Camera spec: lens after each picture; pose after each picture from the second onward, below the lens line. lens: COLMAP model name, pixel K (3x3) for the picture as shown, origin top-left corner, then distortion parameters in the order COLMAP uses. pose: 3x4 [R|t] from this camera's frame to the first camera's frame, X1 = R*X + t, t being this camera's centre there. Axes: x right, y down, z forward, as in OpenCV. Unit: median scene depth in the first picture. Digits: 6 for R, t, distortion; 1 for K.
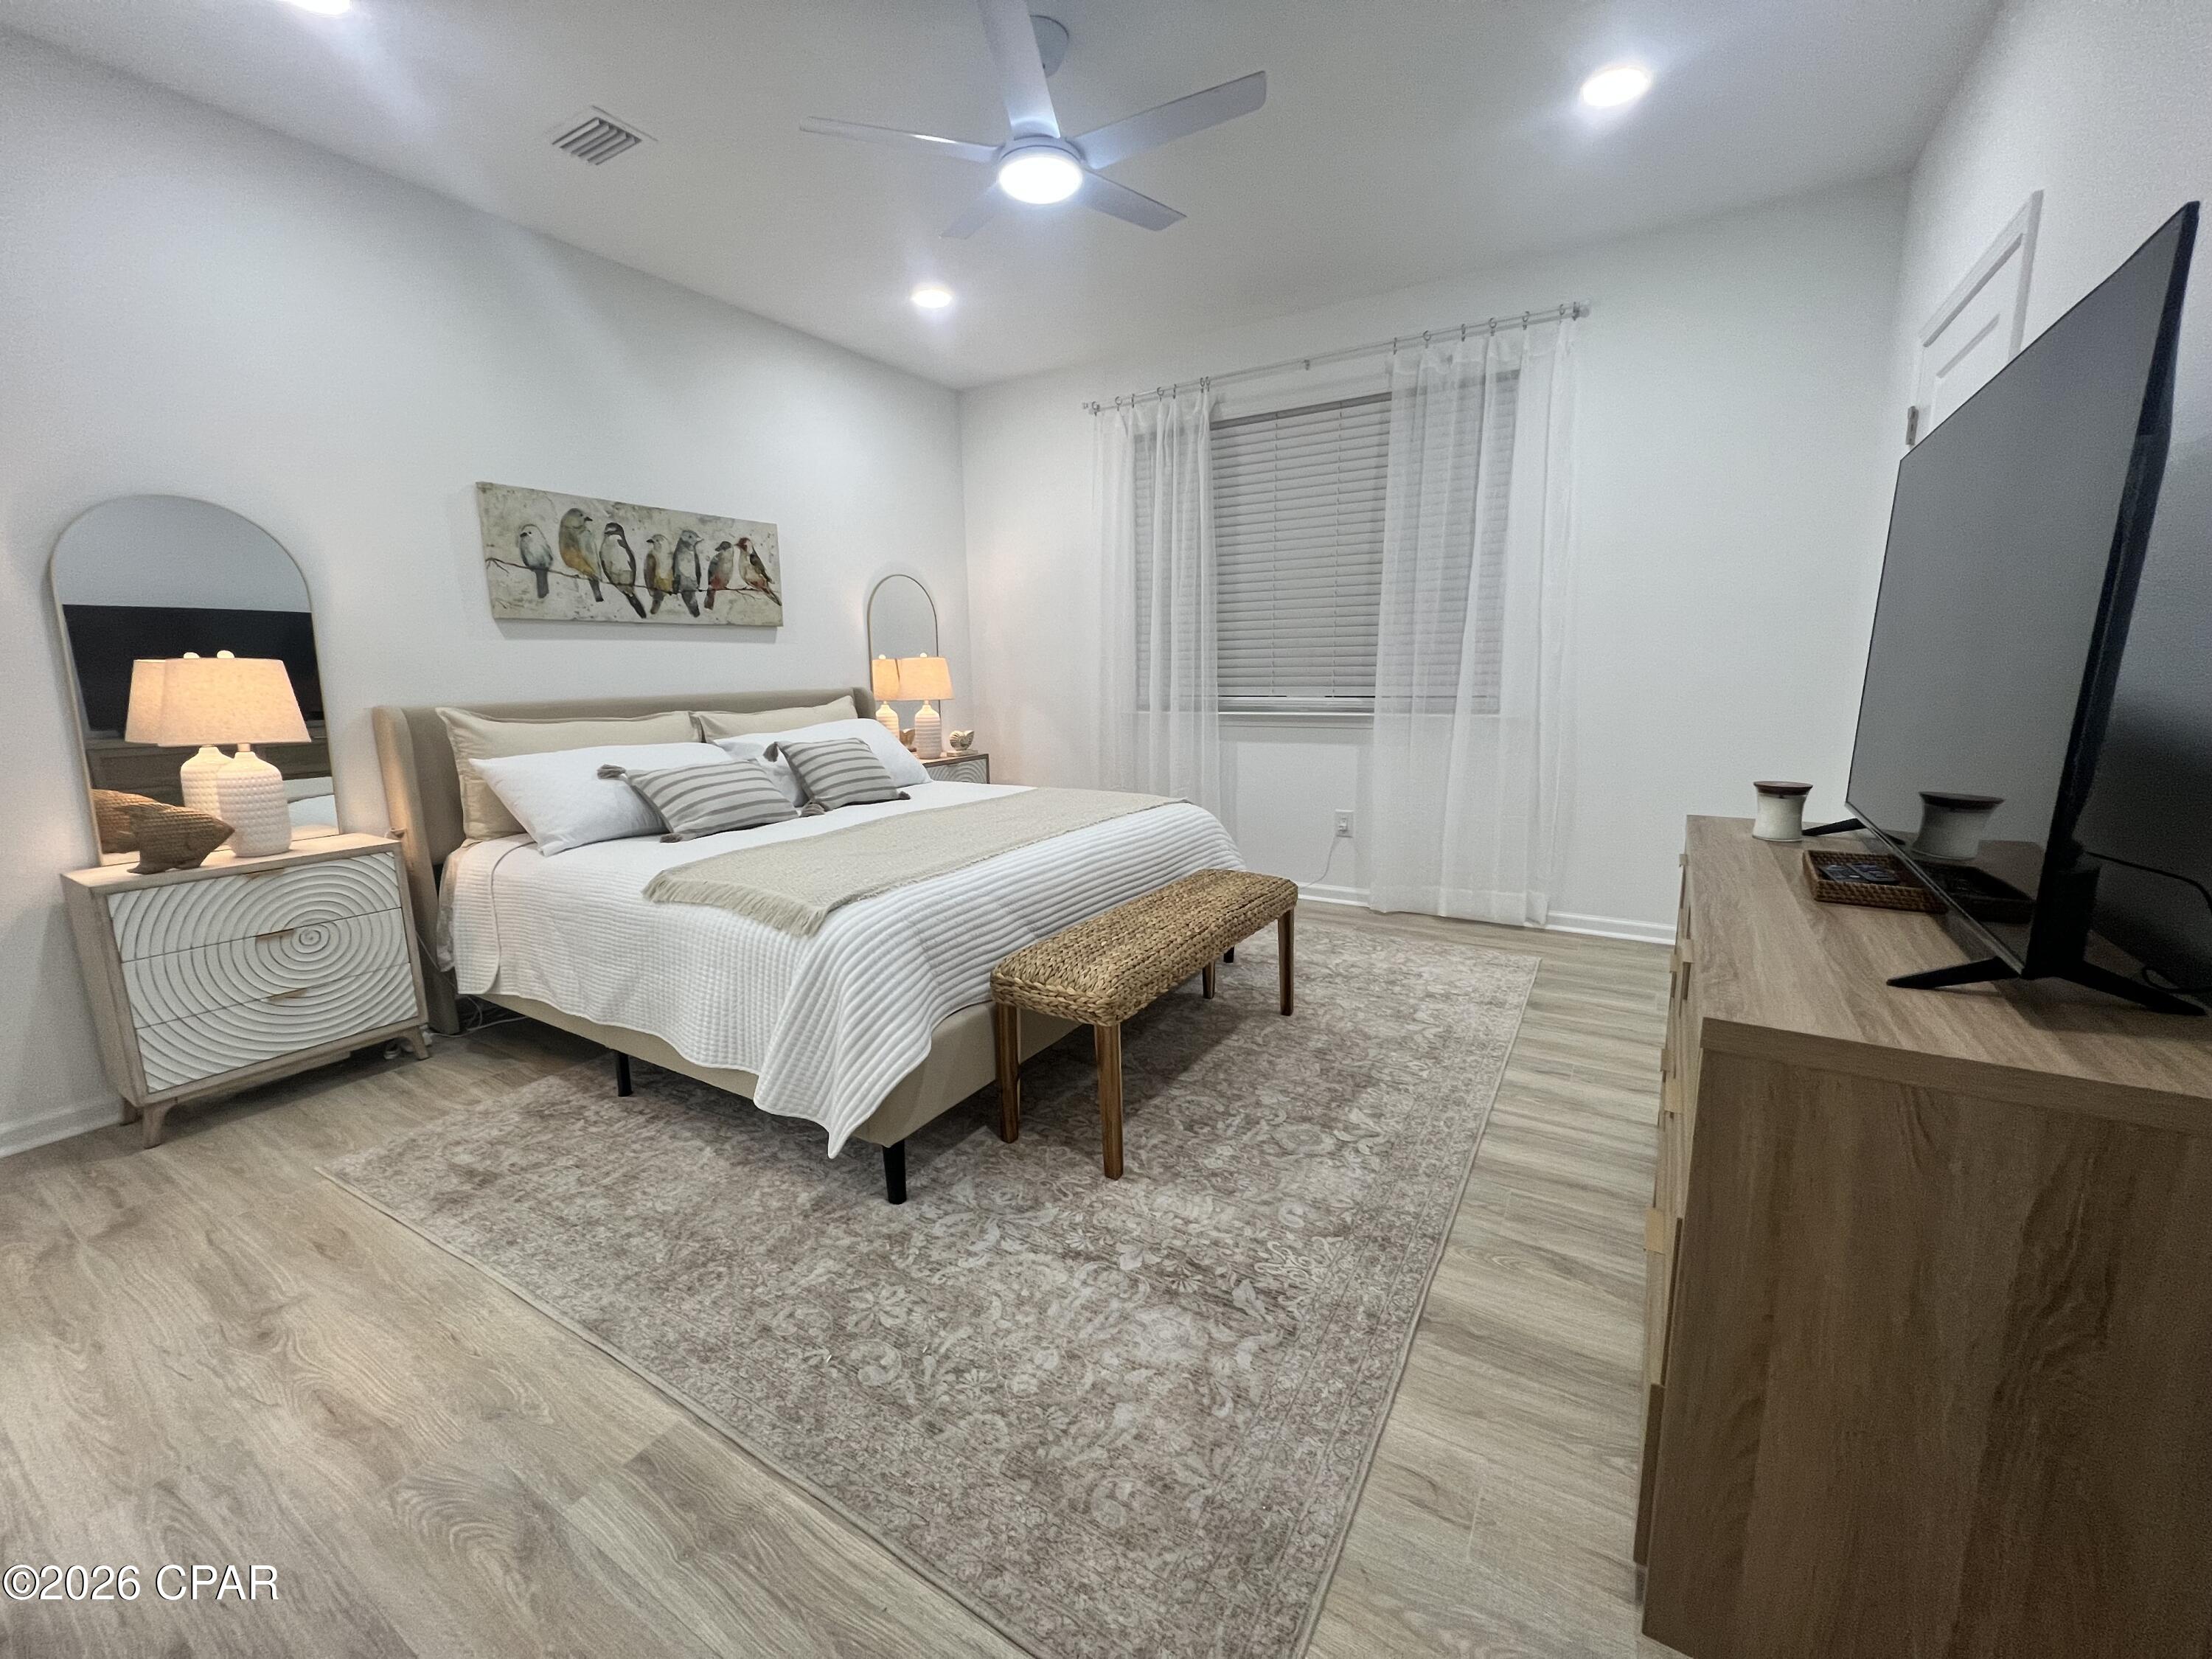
lens RADIAL K [[882.4, 0, 1102.2], [0, 882.4, 820.3], [0, 0, 1]] dist [-0.003090, 0.000699]
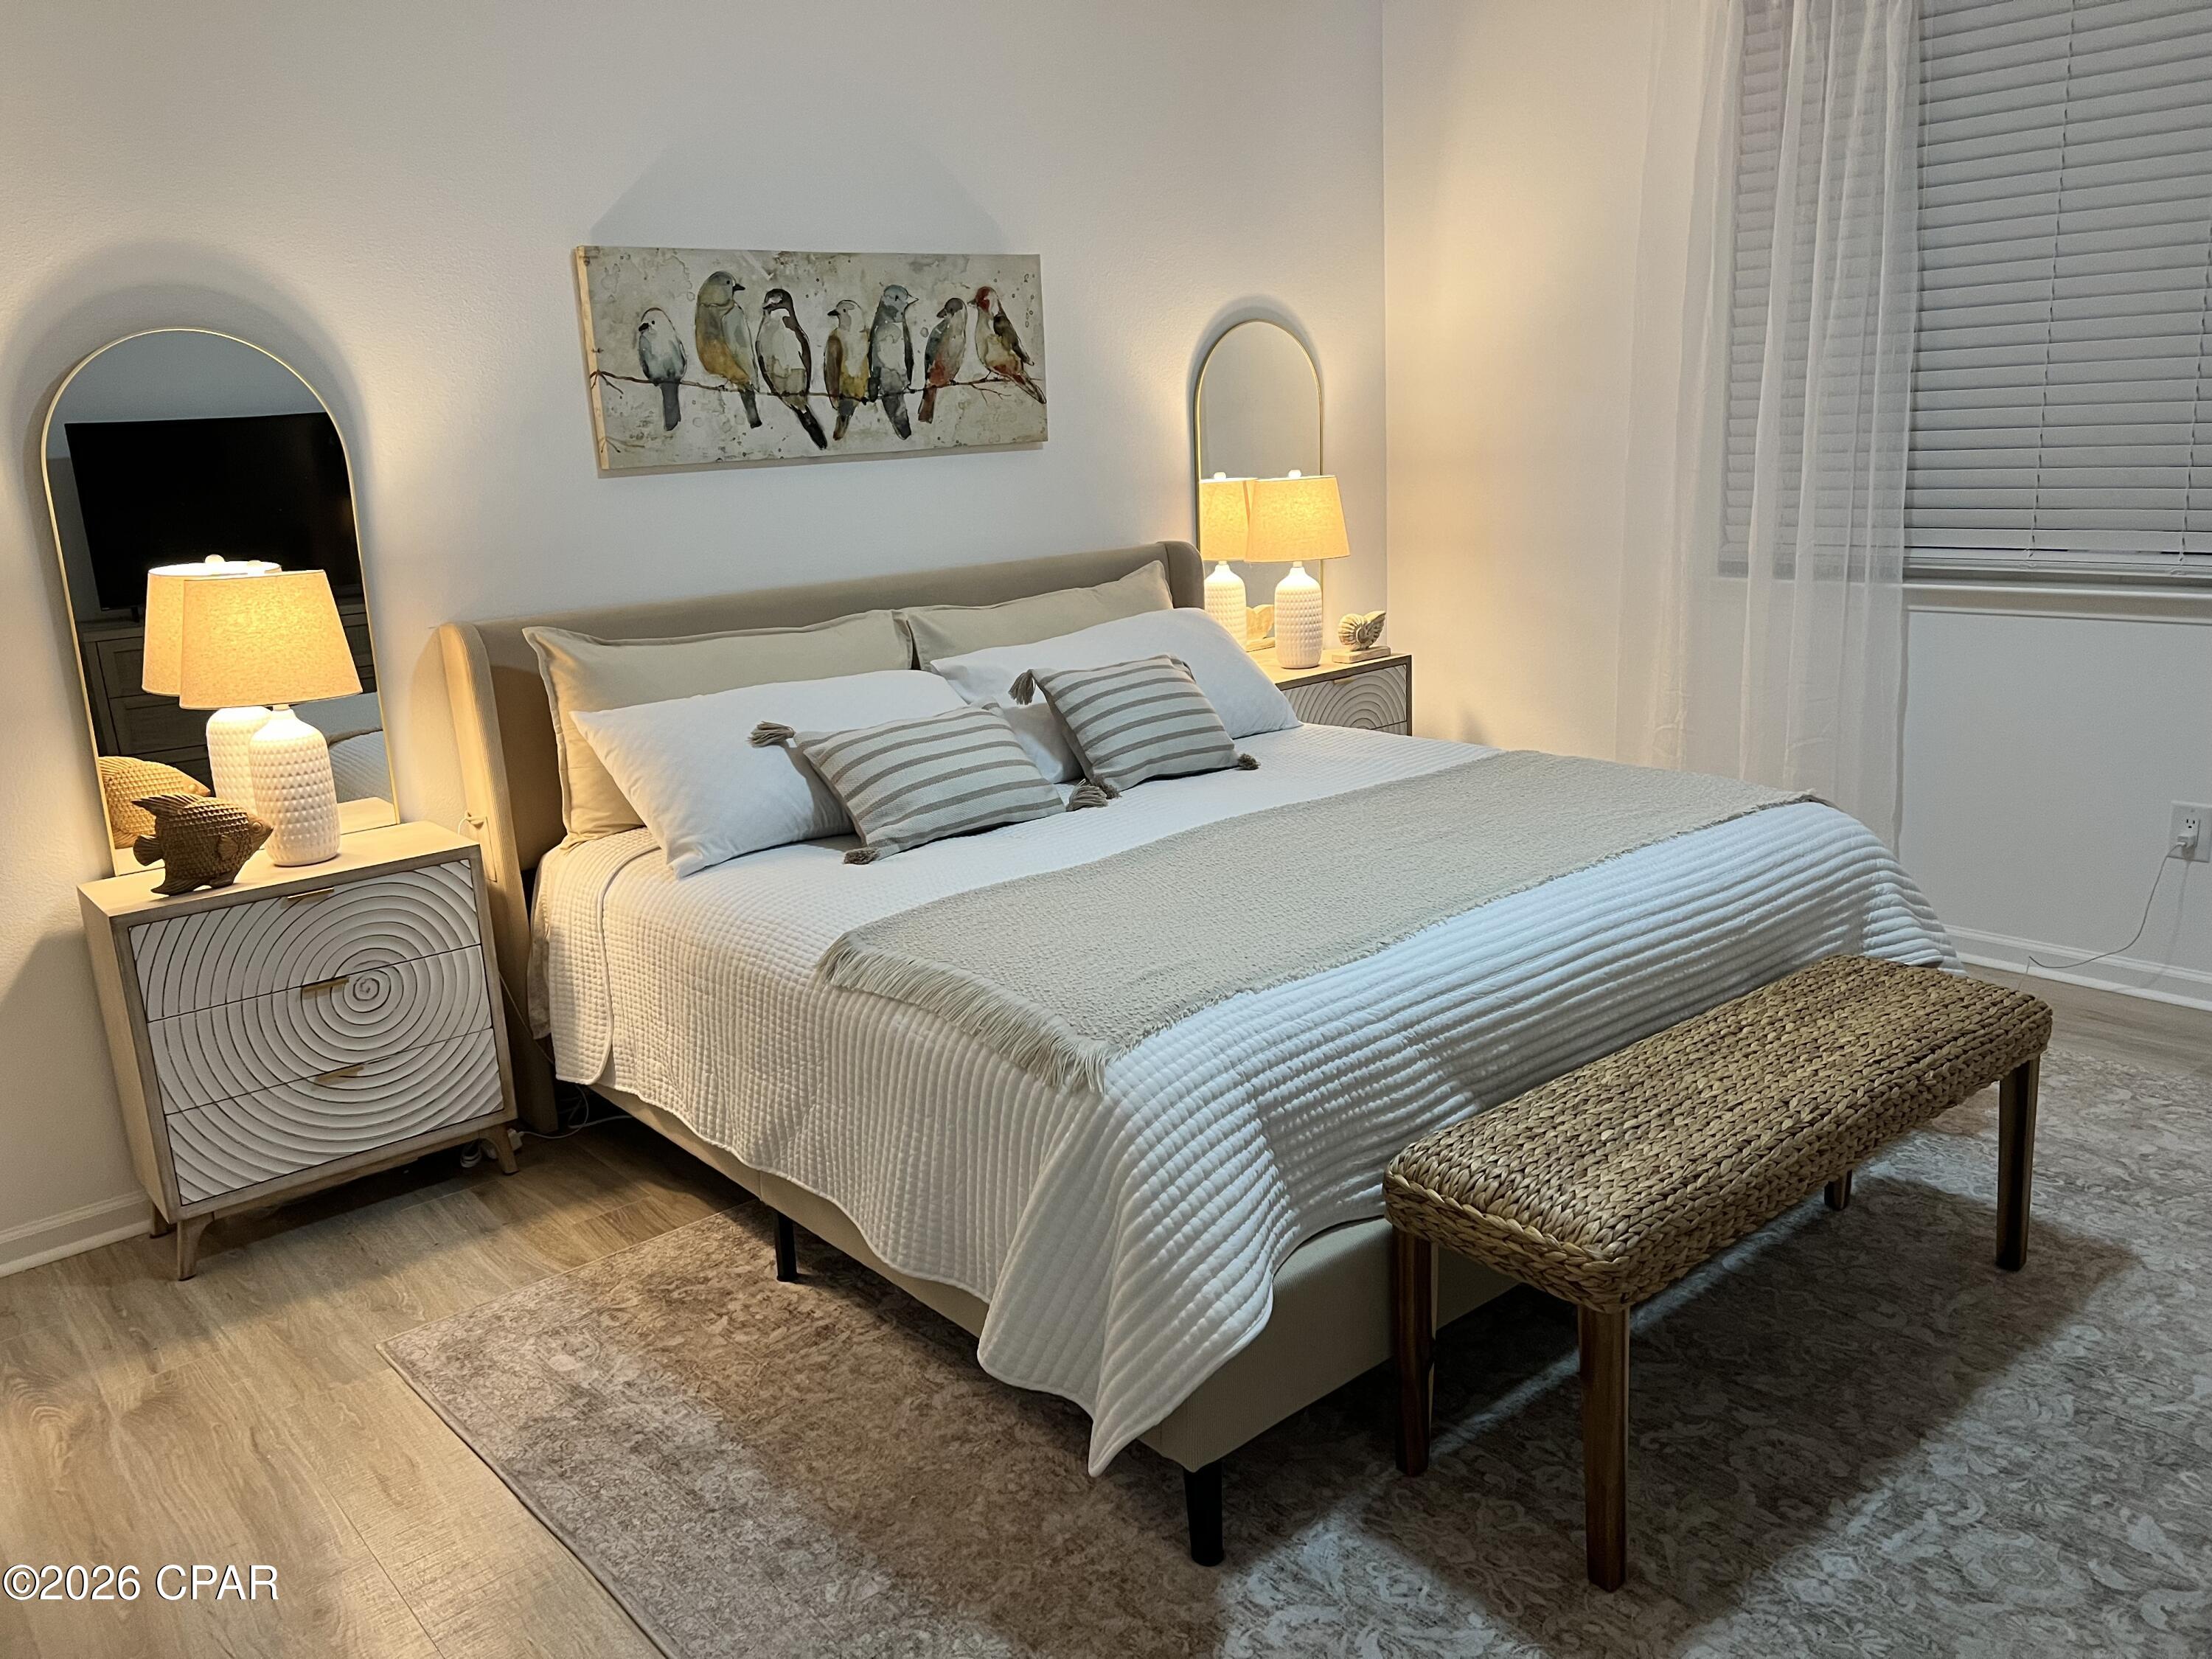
lens RADIAL K [[1662.5, 0, 1085.8], [0, 1662.5, 830.9], [0, 0, 1]] dist [0.054723, -0.067153]
pose [[0.947221, 0.044296, -0.317506, 0.014531], [-0.020134, 0.996673, 0.078981, -0.099357], [0.319948, -0.068420, 0.944961, -0.017367]]
